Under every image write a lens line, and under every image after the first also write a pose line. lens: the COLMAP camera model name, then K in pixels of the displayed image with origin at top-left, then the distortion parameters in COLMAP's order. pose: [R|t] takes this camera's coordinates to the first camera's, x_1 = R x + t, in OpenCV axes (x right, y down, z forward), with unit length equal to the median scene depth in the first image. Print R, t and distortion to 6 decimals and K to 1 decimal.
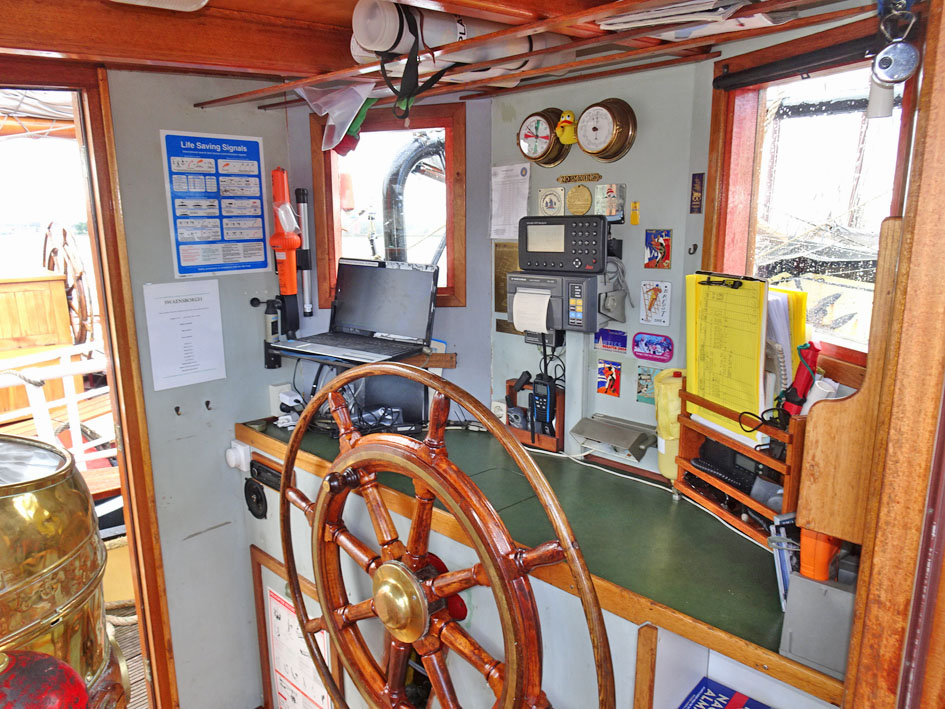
lens RADIAL K [[672.7, 0, 471.6], [0, 672.7, 352.3], [0, 0, 1]] dist [0.005484, -0.000979]
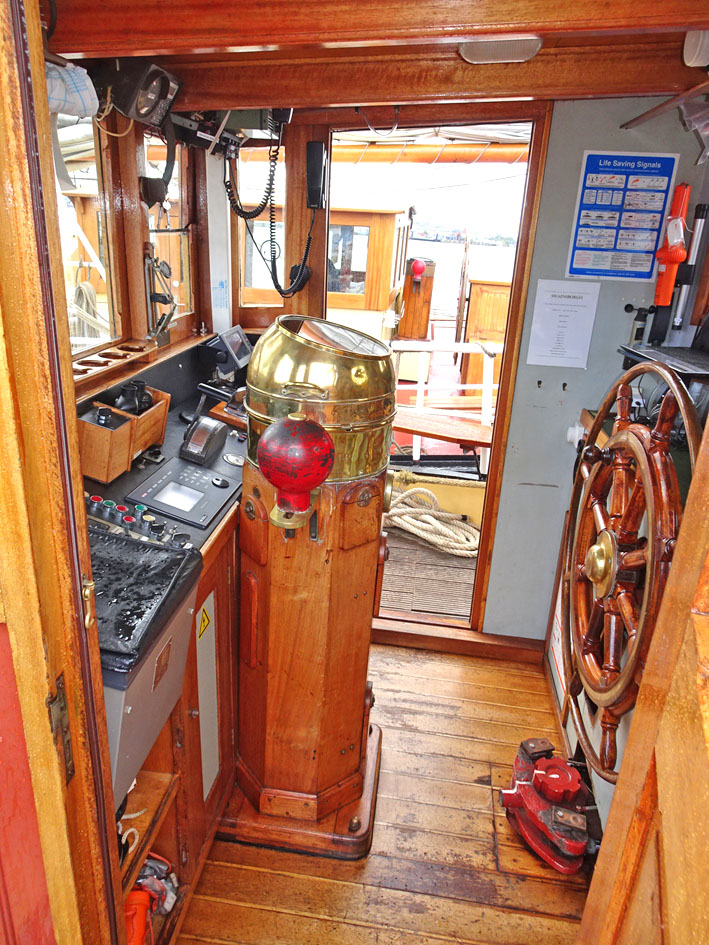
lens RADIAL K [[672.7, 0, 356.1], [0, 672.7, 474.0], [0, 0, 1]] dist [0.005484, -0.000979]
pose [[0.604087, 0.313984, -0.732456, 0.333769], [-0.217353, 0.949180, 0.227628, 0.033809], [0.766705, 0.021694, 0.641633, -0.075959]]
